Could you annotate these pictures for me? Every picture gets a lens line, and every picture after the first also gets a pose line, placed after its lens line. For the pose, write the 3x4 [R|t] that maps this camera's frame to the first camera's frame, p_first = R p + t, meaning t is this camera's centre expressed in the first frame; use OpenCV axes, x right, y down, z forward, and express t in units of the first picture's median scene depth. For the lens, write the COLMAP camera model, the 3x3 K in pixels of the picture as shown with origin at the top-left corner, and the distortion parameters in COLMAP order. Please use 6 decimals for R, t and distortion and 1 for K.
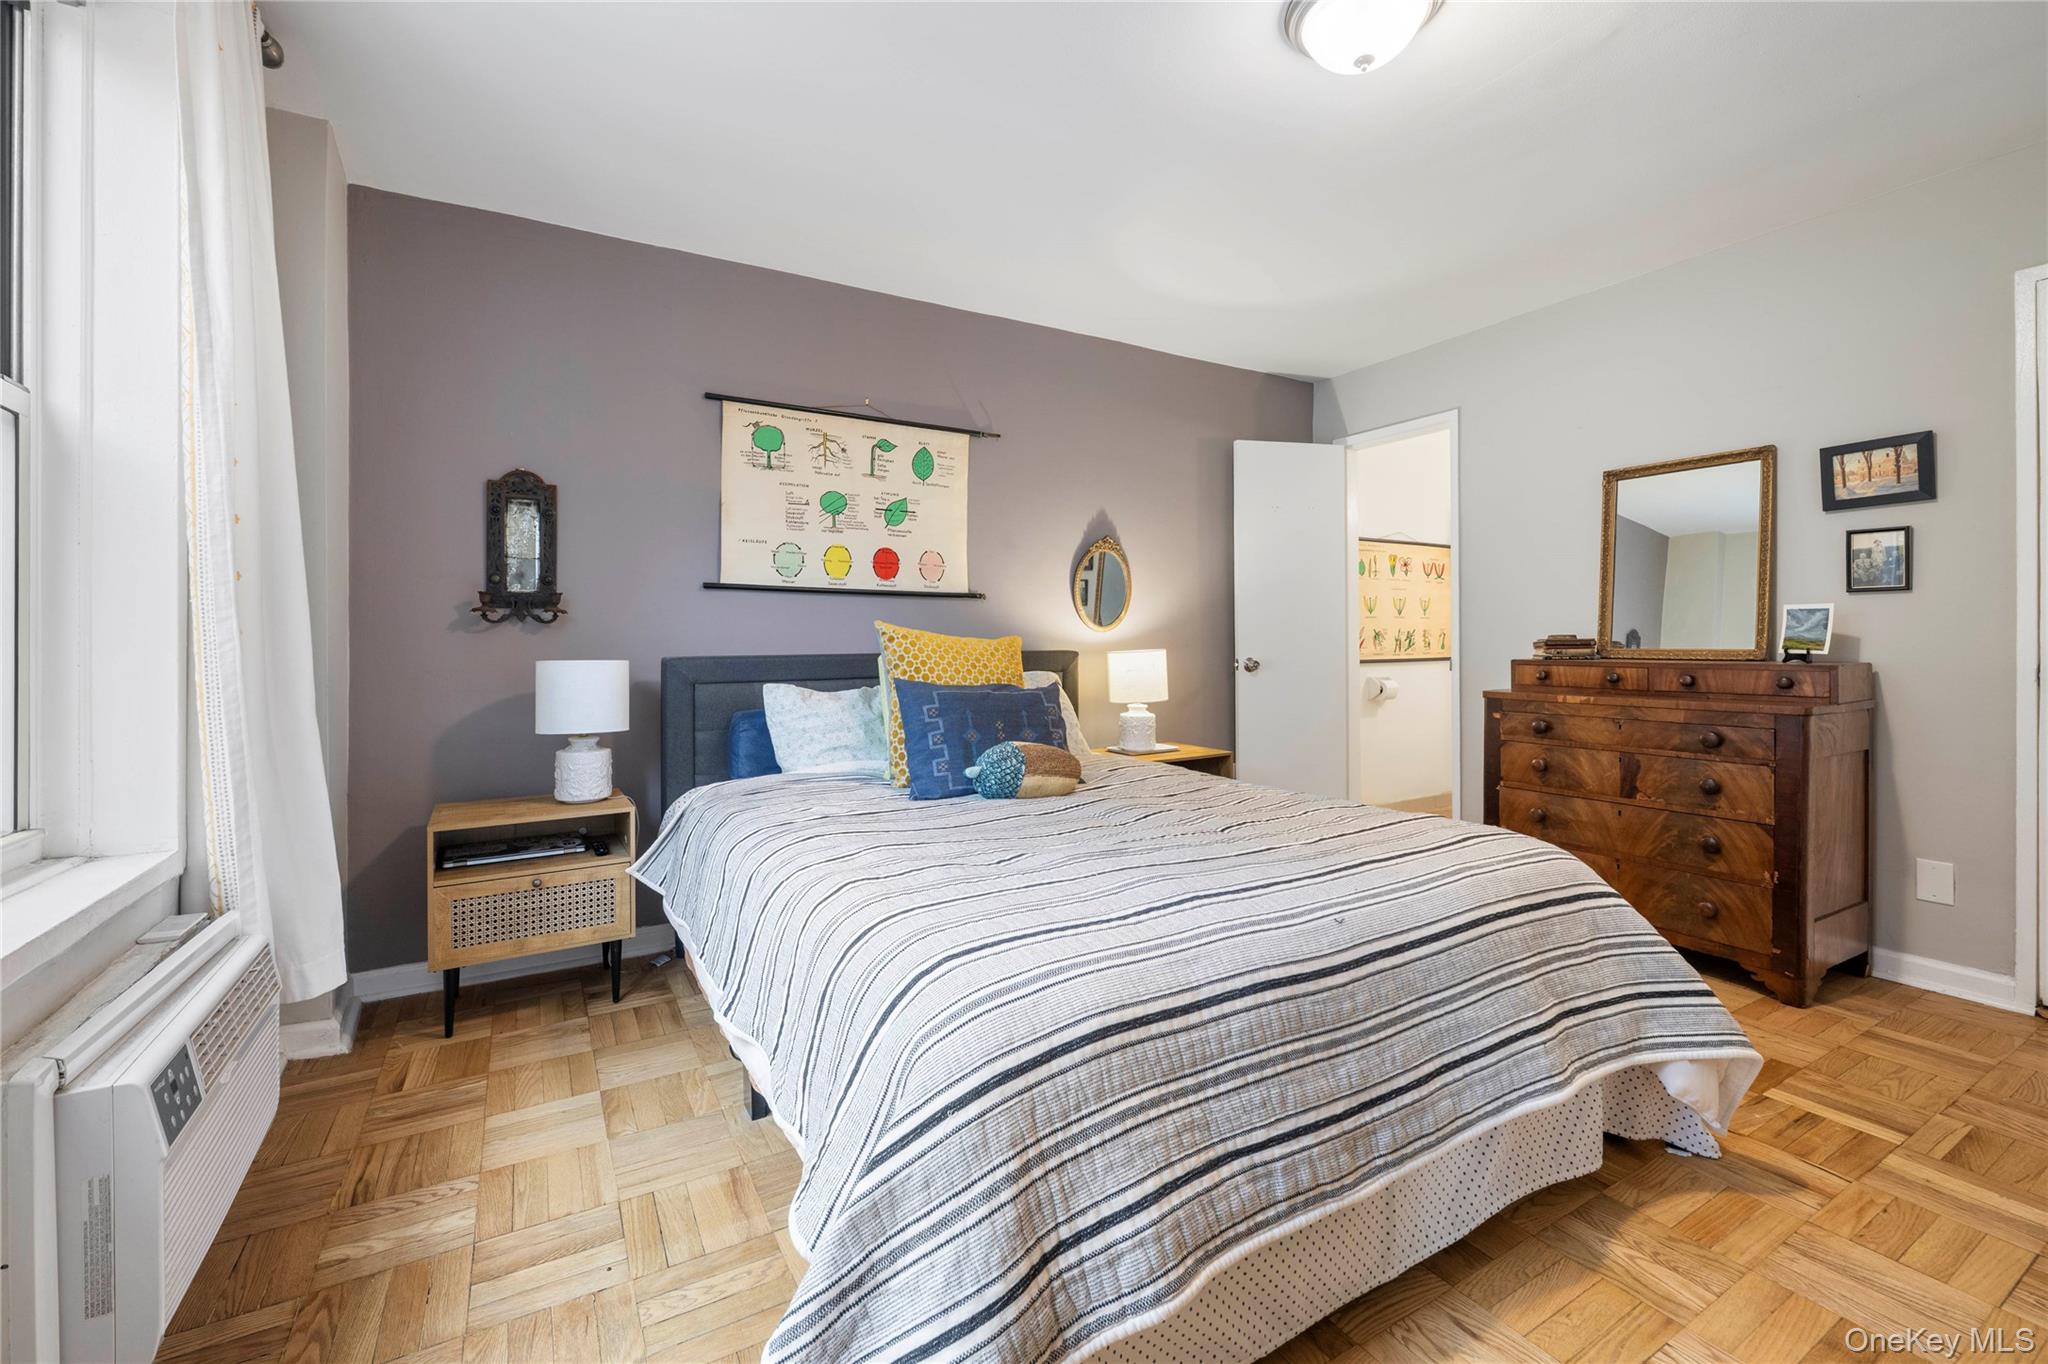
lens RADIAL K [[857.9, 0, 1024.2], [0, 857.9, 638.8], [0, 0, 1]] dist [0.000578, 0.000136]
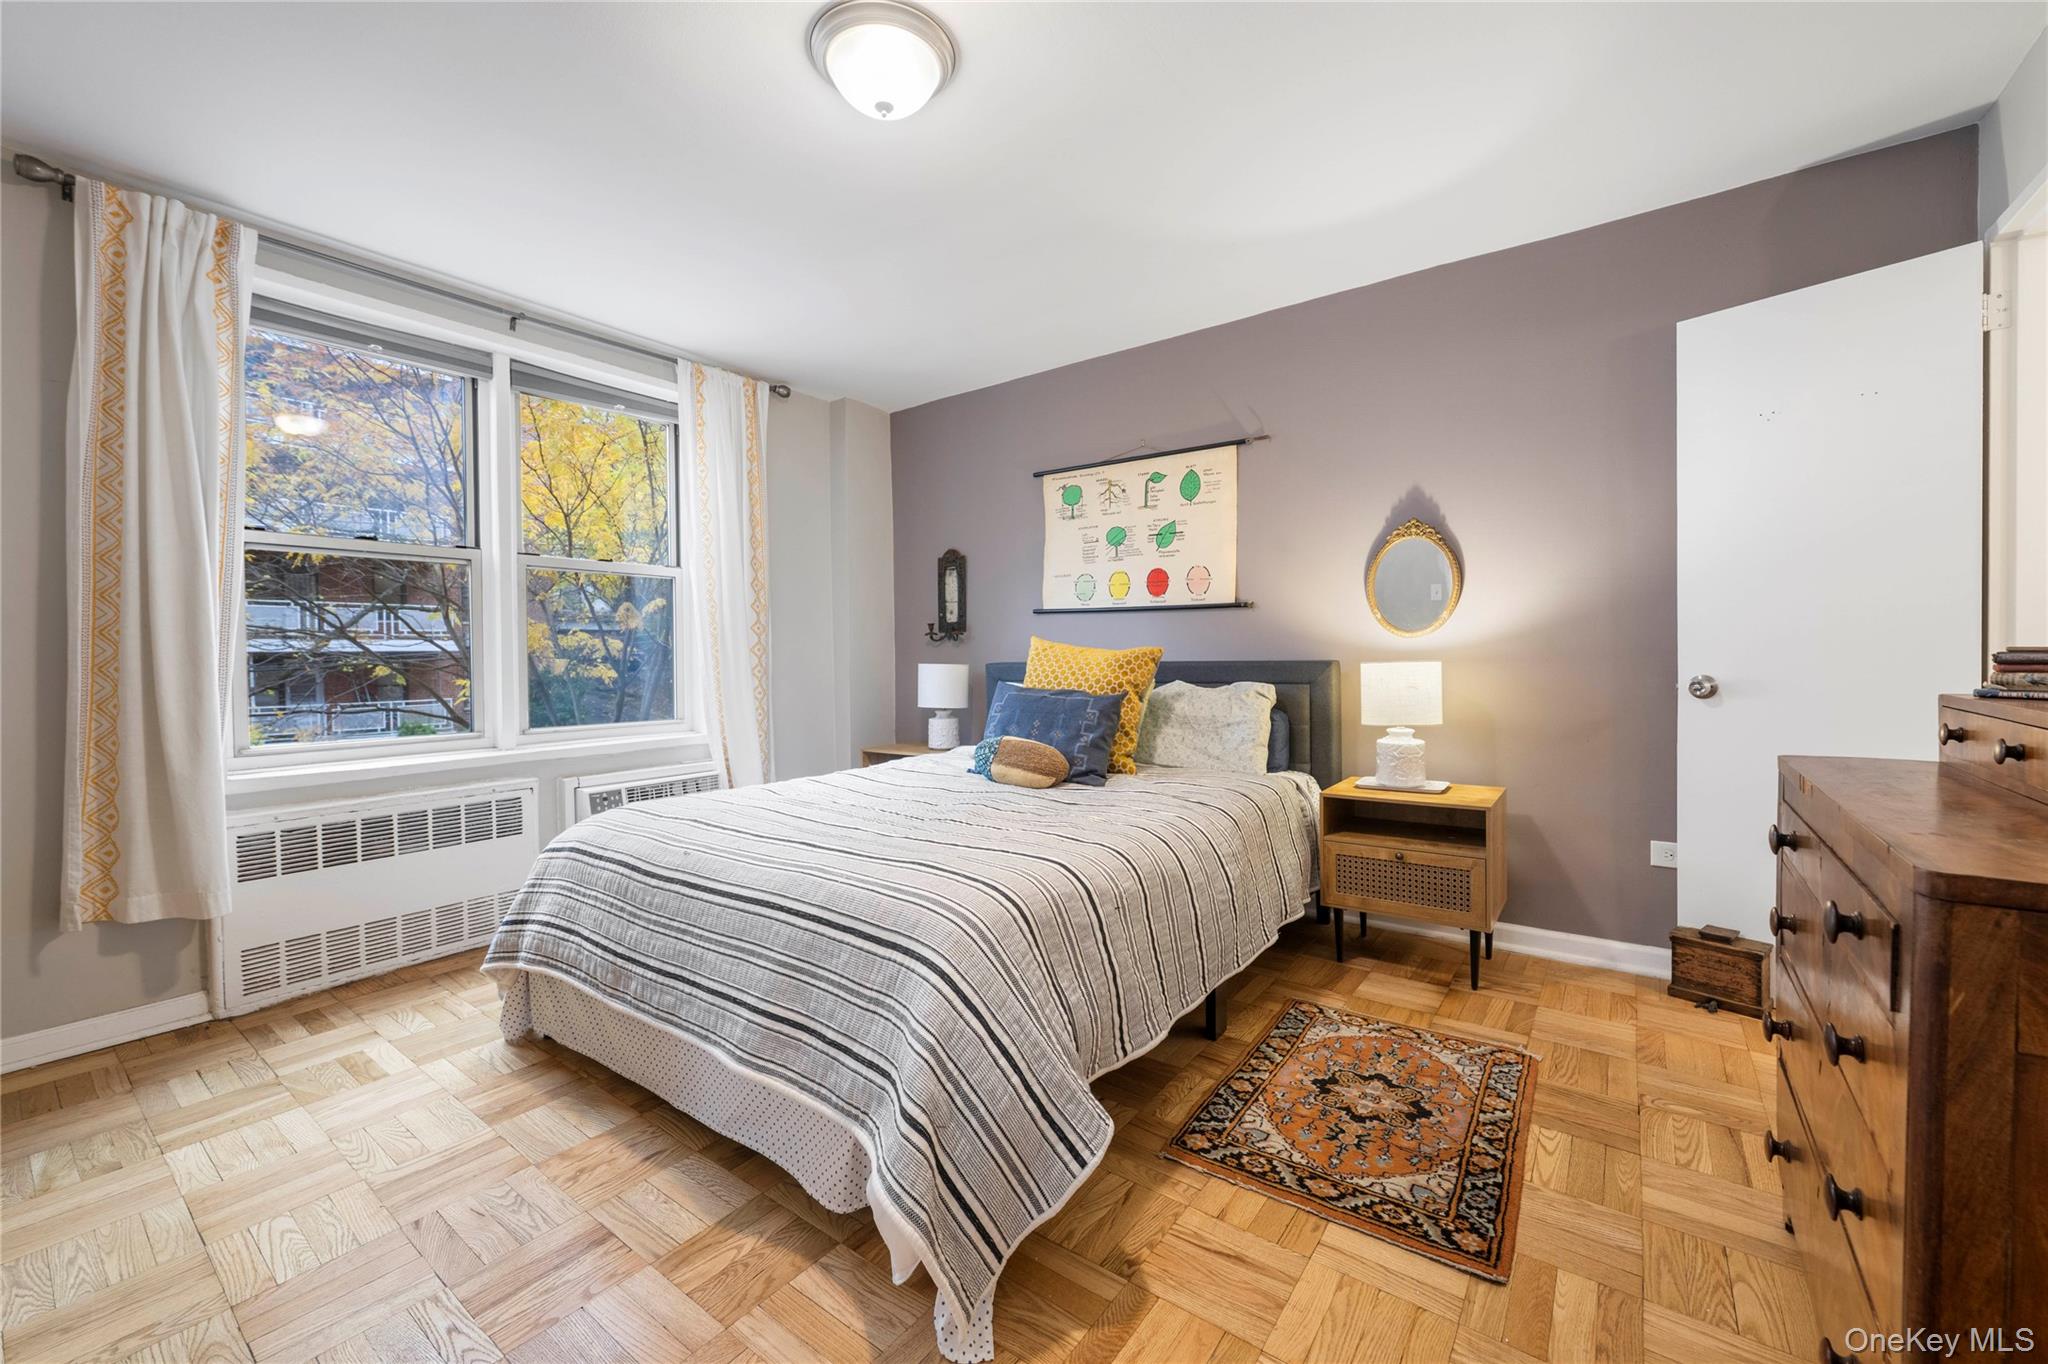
lens RADIAL K [[813.9, 0, 1013.3], [0, 813.9, 666.6], [0, 0, 1]] dist [-0.000133, 0.000142]
pose [[0.382578, 0.017615, -0.923755, 0.815365], [0.010582, 0.999669, 0.023446, -0.003914], [0.923862, -0.018745, 0.382265, 0.442265]]
